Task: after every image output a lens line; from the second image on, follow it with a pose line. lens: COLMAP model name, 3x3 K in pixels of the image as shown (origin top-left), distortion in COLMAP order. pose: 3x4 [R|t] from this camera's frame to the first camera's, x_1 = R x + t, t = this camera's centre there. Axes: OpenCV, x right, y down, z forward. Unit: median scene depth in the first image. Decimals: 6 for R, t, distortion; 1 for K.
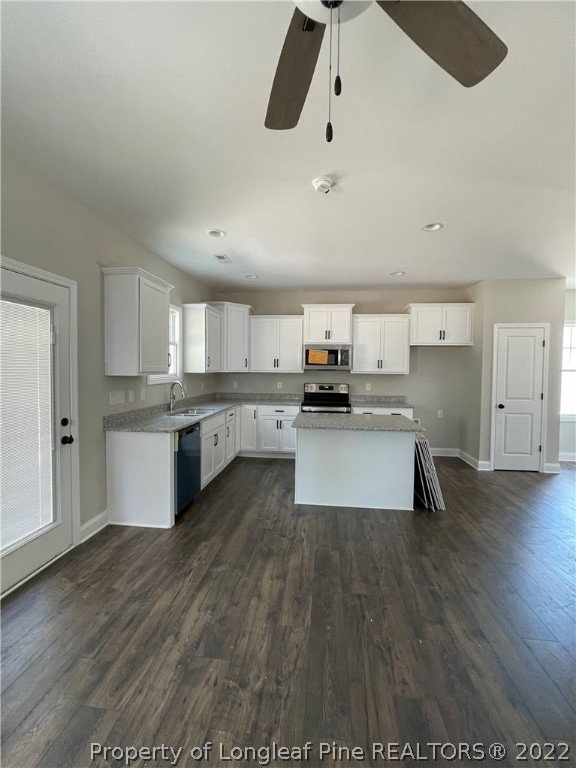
lens RADIAL K [[293.1, 0, 289.3], [0, 293.1, 383.0], [0, 0, 1]] dist [-0.000676, -0.000006]
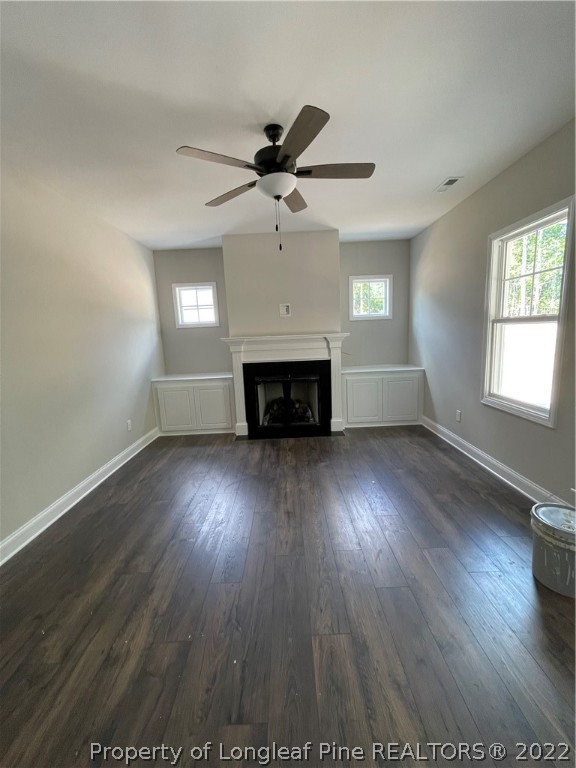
lens RADIAL K [[308.3, 0, 288.5], [0, 308.3, 381.9], [0, 0, 1]] dist [-0.000280, -0.001248]
pose [[-0.989909, 0.055762, -0.130274, 0.206541], [0.029372, 0.980098, 0.196327, -0.066795], [0.138629, 0.190520, -0.971846, 1.670105]]
